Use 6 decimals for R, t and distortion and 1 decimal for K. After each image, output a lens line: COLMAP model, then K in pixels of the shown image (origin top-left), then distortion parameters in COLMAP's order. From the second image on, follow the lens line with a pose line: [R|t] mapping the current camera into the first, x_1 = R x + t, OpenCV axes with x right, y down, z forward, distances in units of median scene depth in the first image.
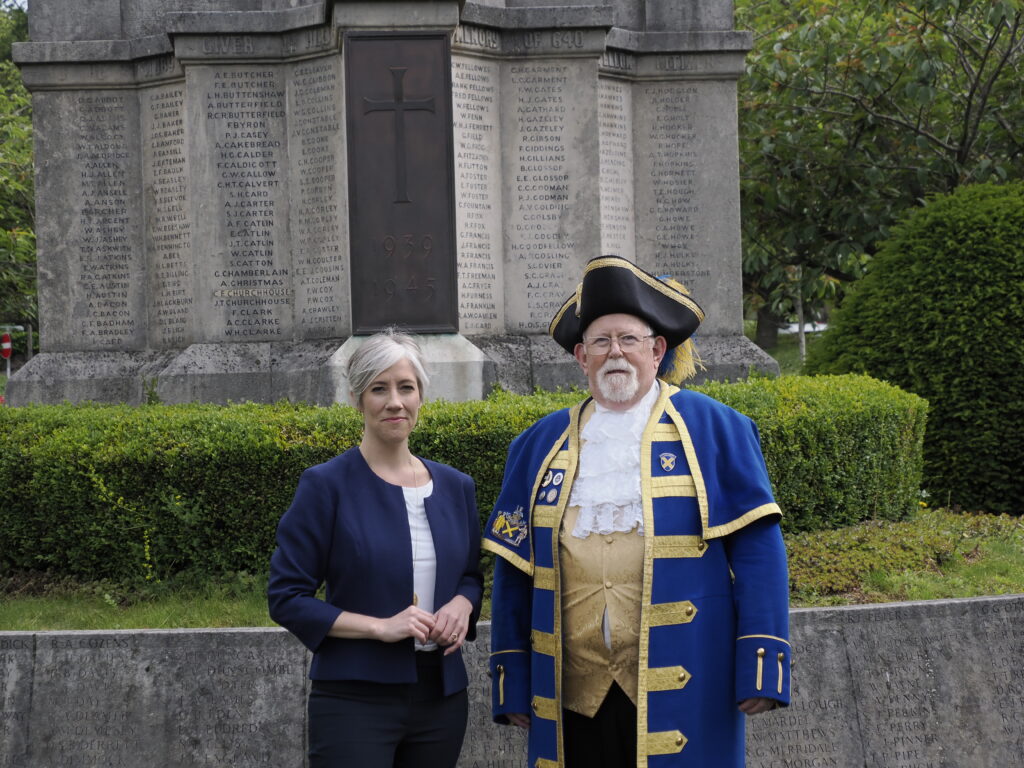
lens RADIAL K [[1848.6, 0, 511.2], [0, 1848.6, 408.2], [0, 0, 1]] dist [0.026686, -0.025171]
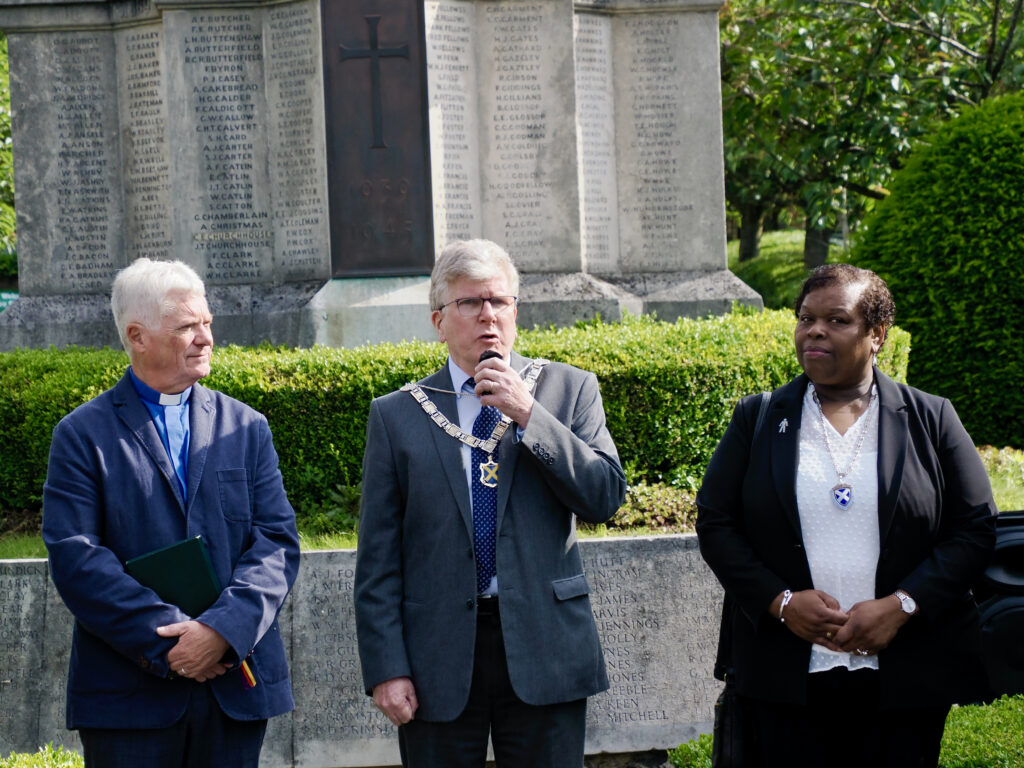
lens RADIAL K [[2227.4, 0, 512.0], [0, 2227.4, 384.0], [0, 0, 1]] dist [0.036149, -0.039970]
pose [[0.999888, -0.012247, -0.008610, 0.021805], [0.012424, 0.999707, 0.020775, -0.005011], [0.008353, -0.020880, 0.999747, -0.213919]]
